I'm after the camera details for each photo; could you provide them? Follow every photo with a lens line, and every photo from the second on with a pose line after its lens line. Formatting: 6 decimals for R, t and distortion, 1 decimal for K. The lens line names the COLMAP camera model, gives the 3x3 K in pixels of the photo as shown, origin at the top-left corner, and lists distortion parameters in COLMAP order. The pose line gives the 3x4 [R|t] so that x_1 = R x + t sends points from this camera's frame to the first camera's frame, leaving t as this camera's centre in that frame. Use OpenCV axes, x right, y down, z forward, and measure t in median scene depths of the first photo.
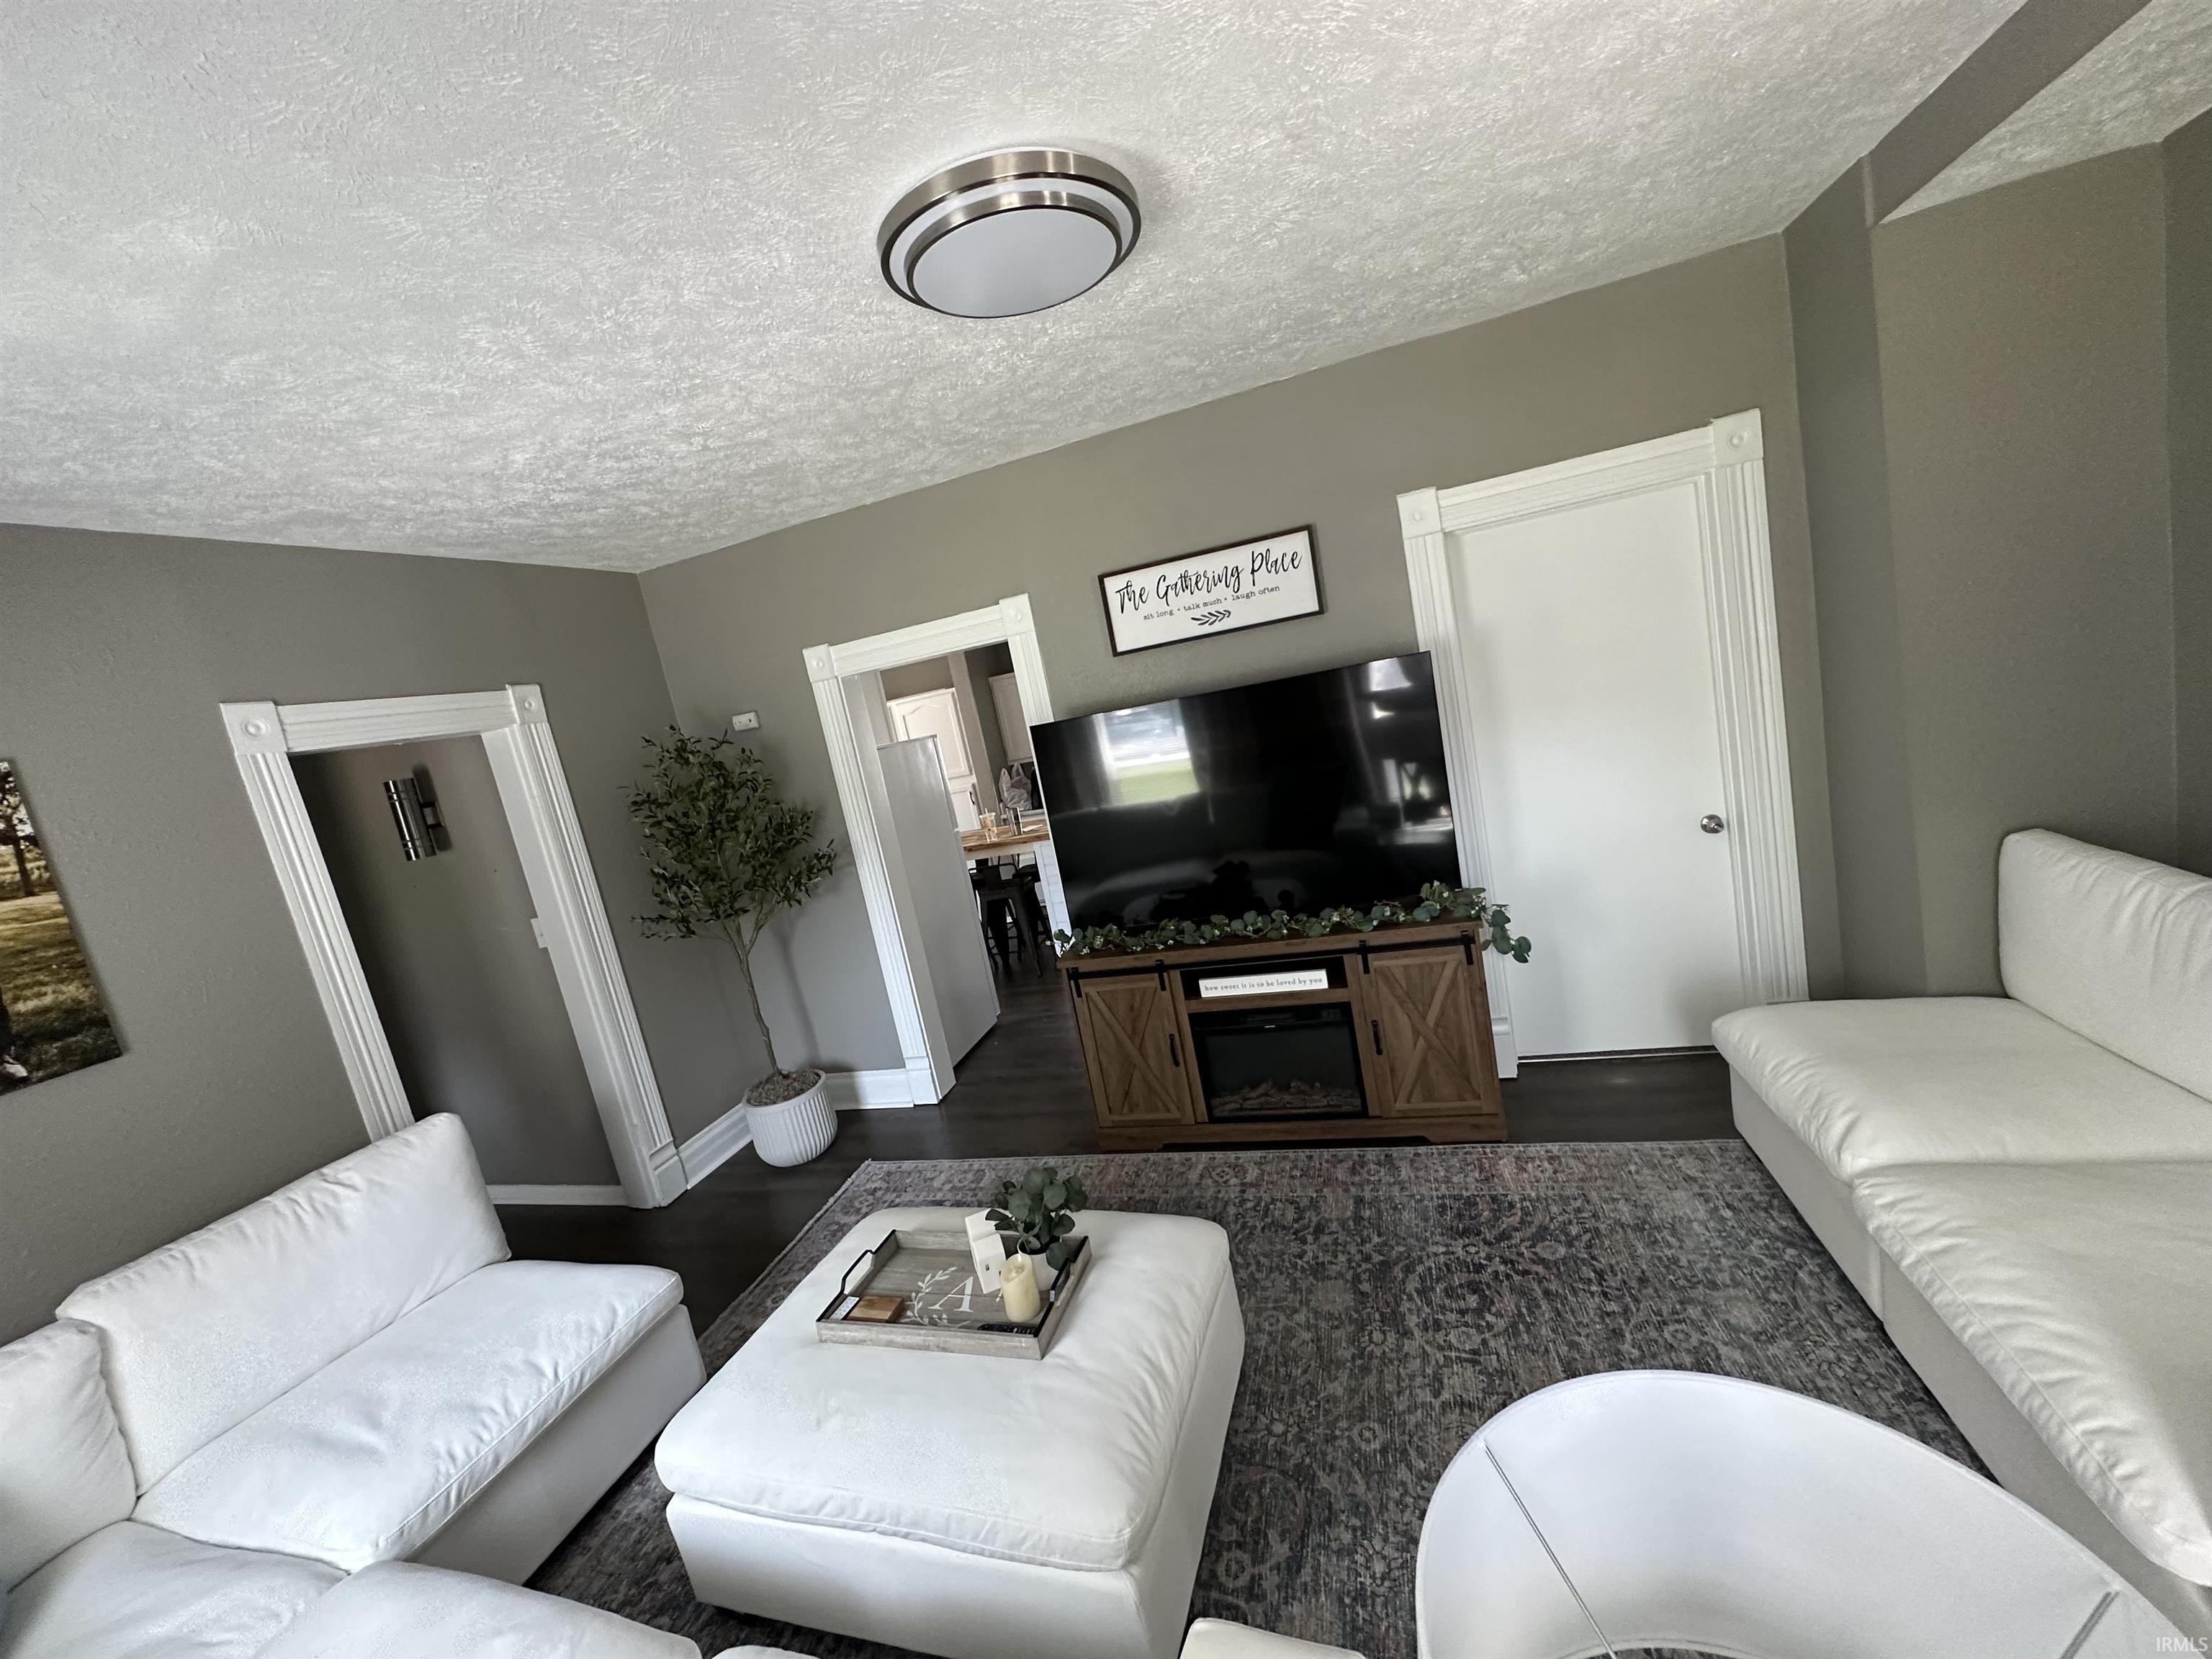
lens RADIAL K [[881.7, 0, 1105.7], [0, 881.7, 827.5], [0, 0, 1]] dist [-0.002580, -0.000006]
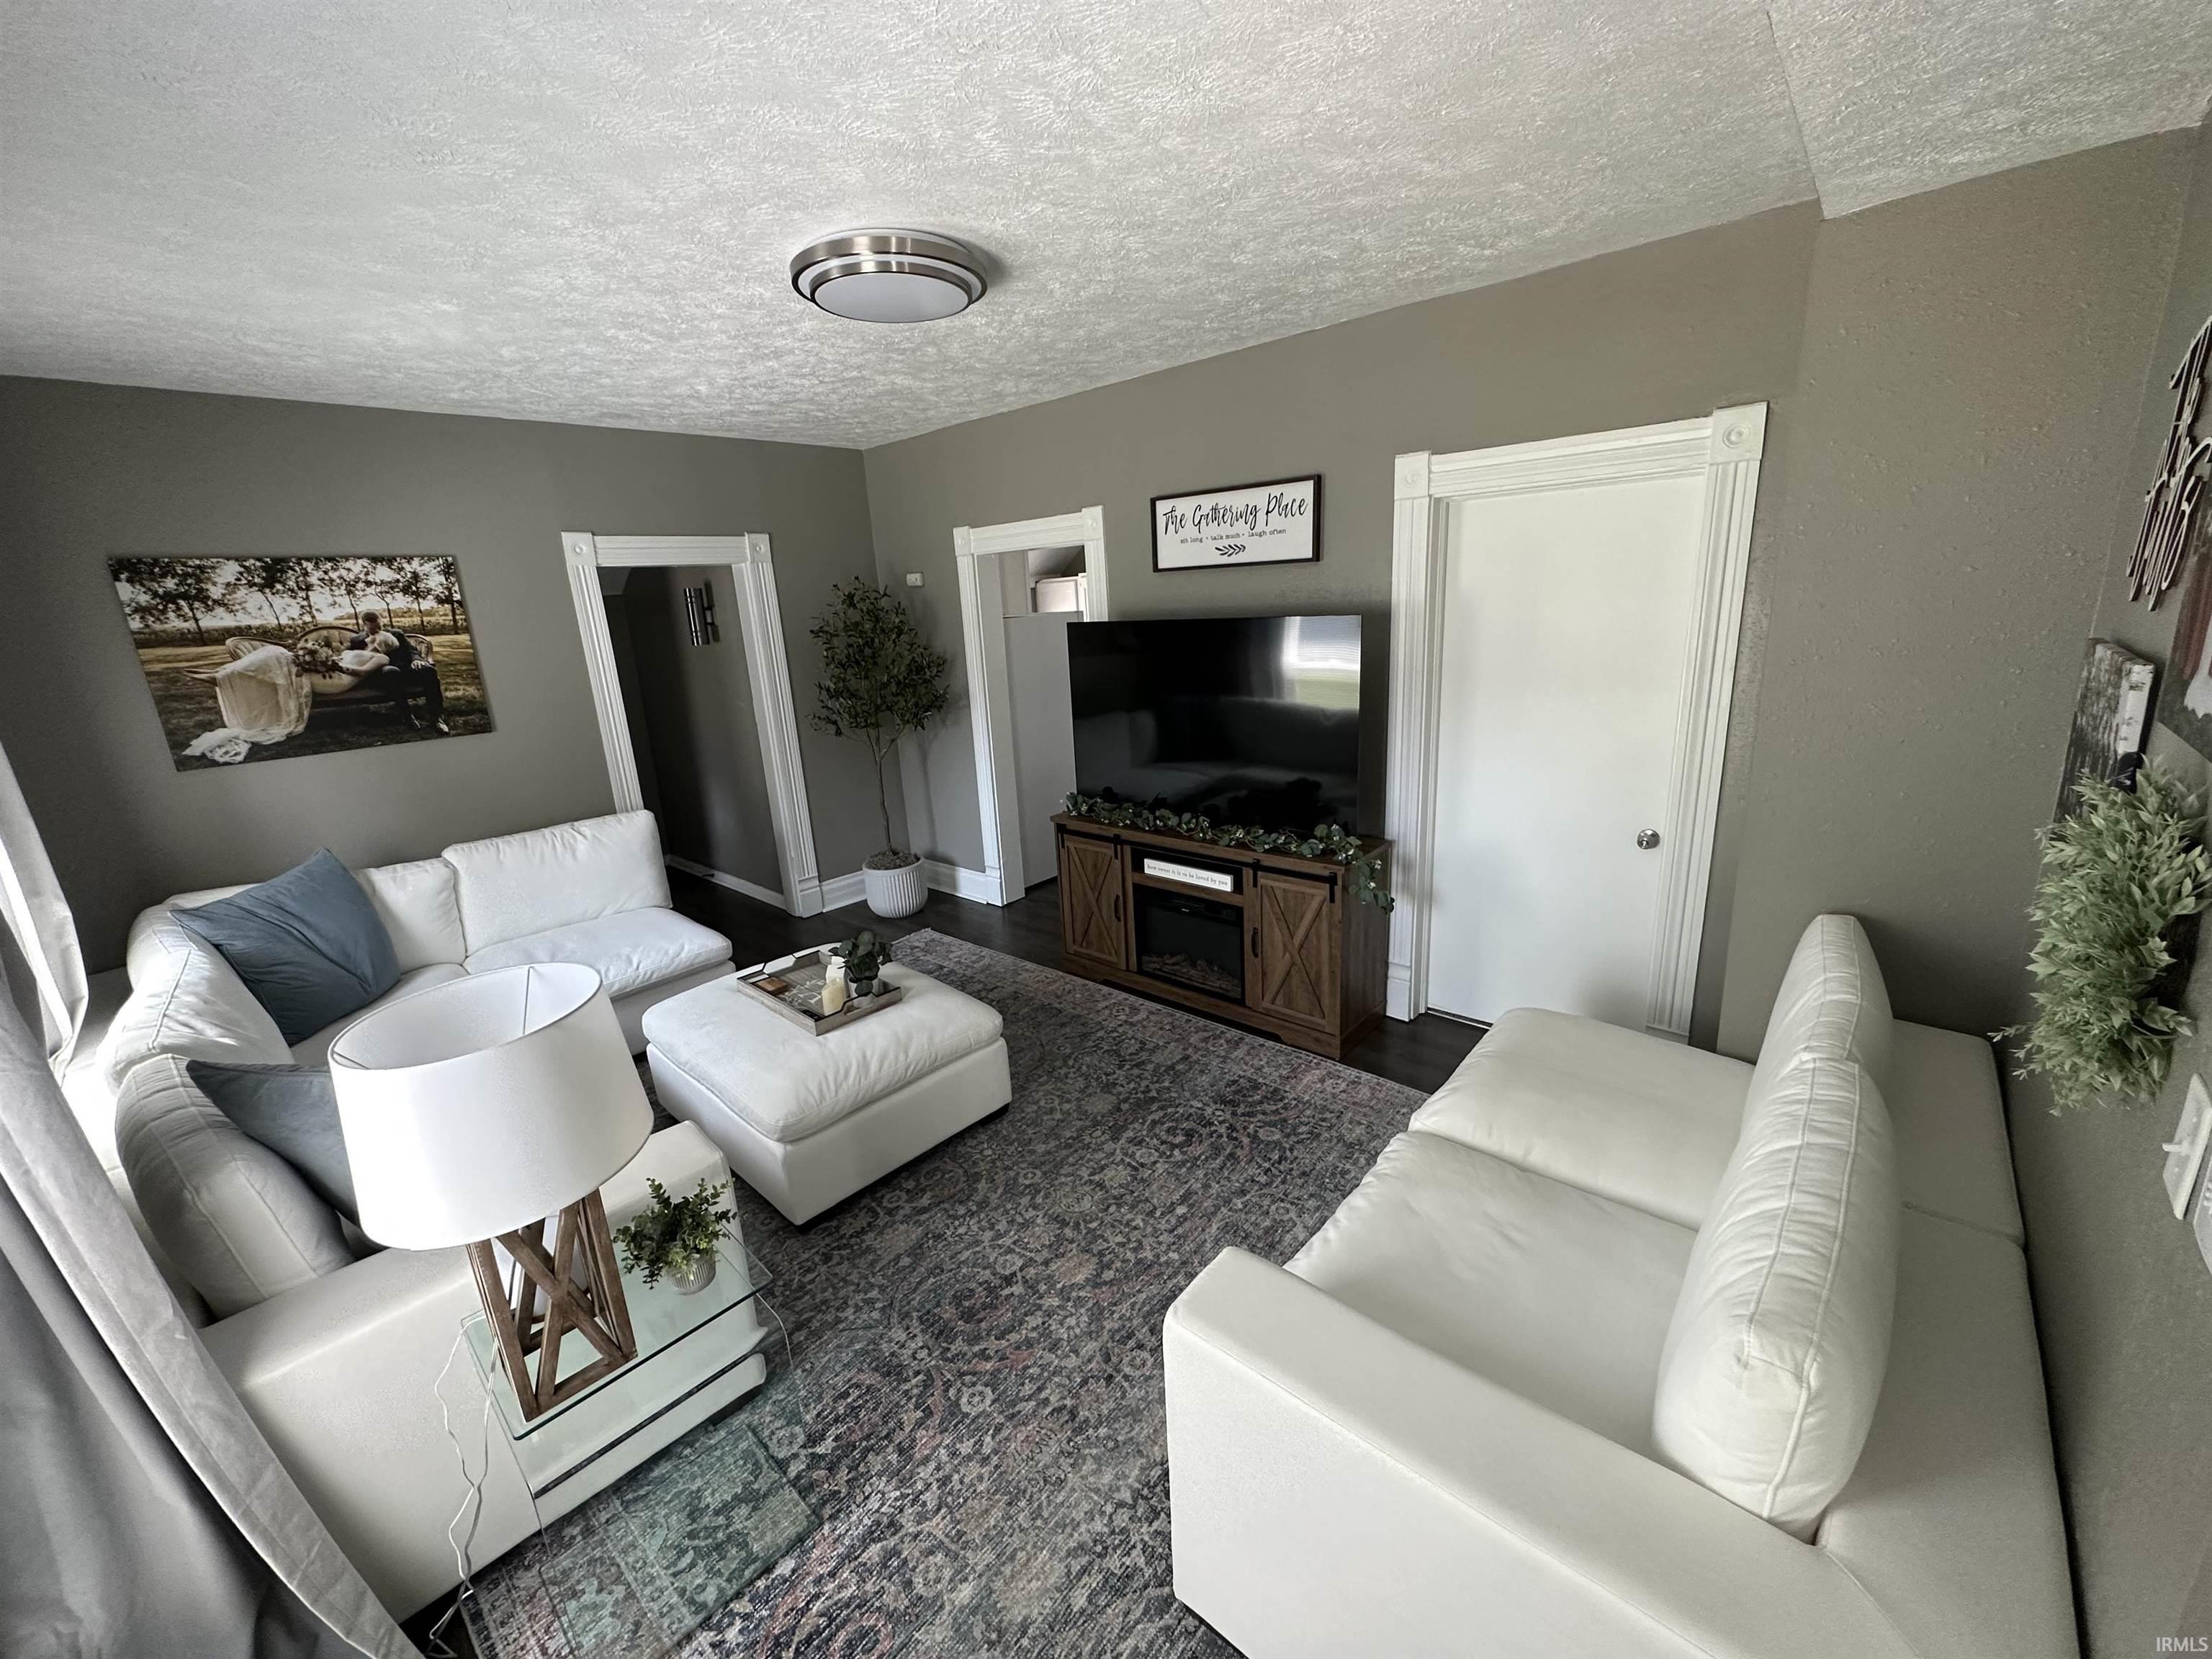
lens RADIAL K [[881.7, 0, 1105.7], [0, 881.7, 827.5], [0, 0, 1]] dist [-0.002580, -0.000006]
pose [[0.900614, 0.245144, -0.358885, 0.482718], [-0.185375, 0.963535, 0.192969, -0.090354], [0.393104, -0.107262, 0.913216, -0.115725]]
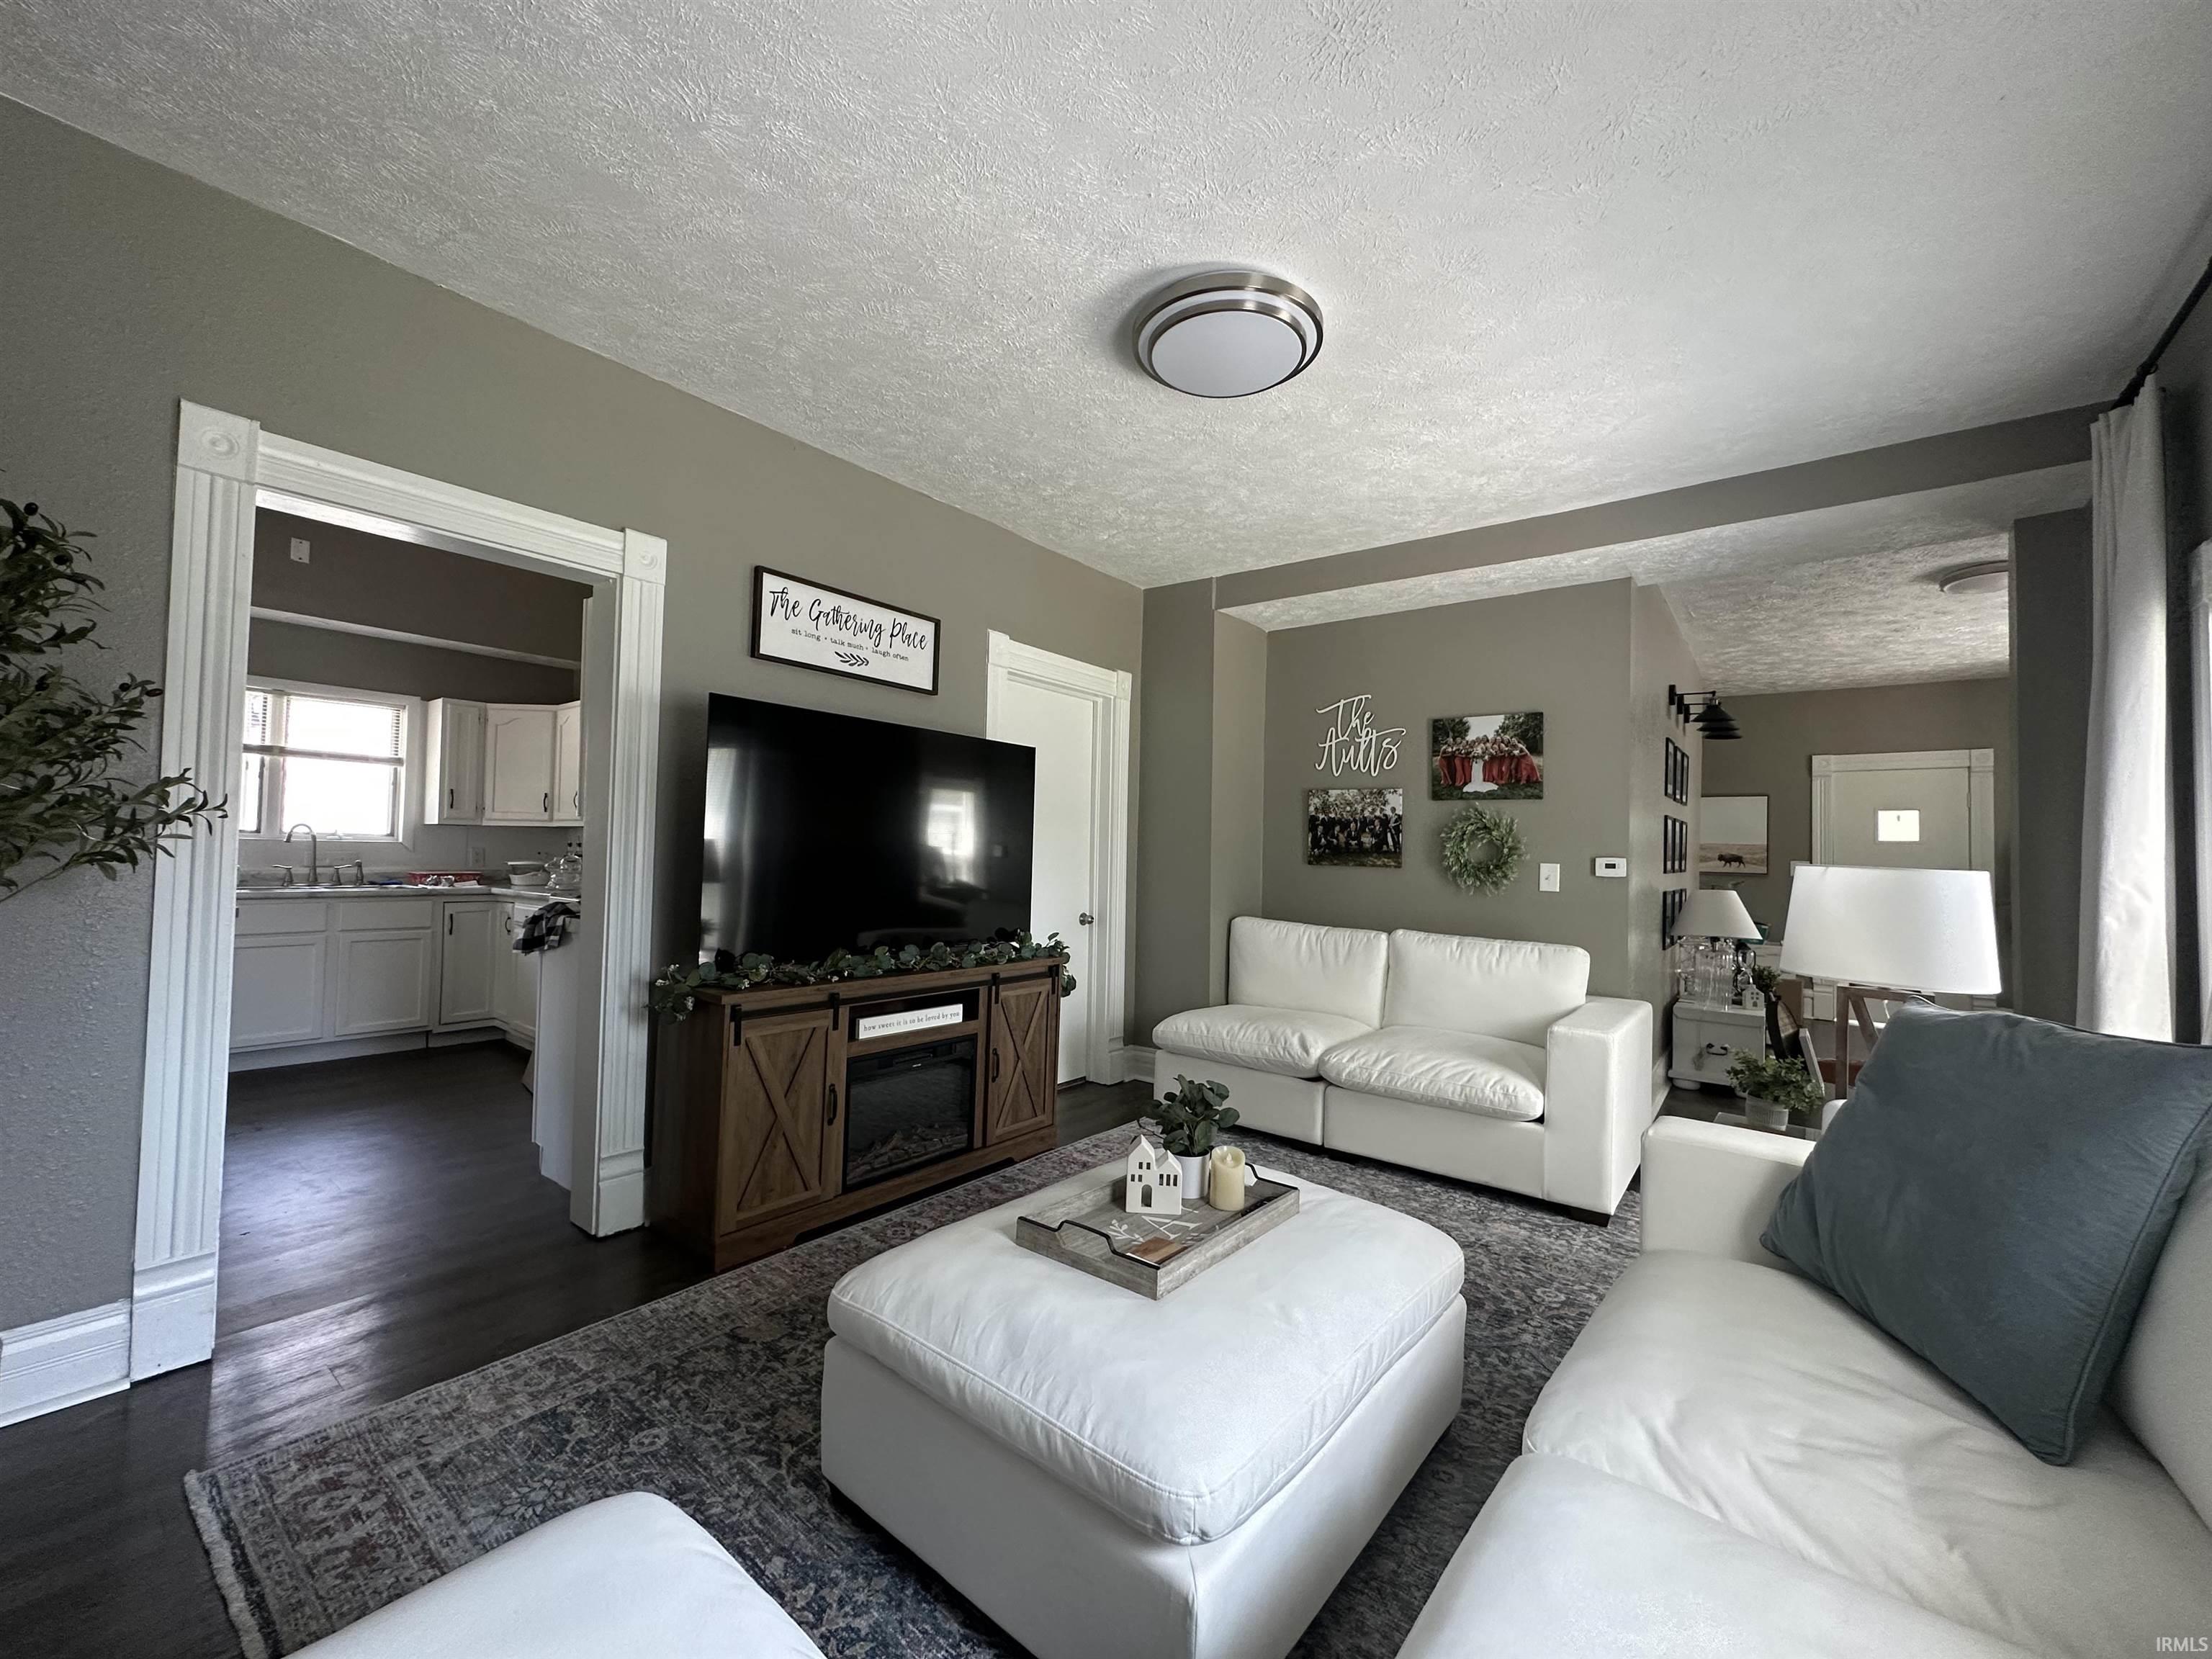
lens RADIAL K [[881.7, 0, 1105.7], [0, 881.7, 827.5], [0, 0, 1]] dist [-0.002580, -0.000006]
pose [[0.347810, 0.229664, 0.909001, -0.679731], [0.045443, 0.964265, -0.261015, 0.233076], [-0.936463, 0.132092, 0.324945, 0.446387]]
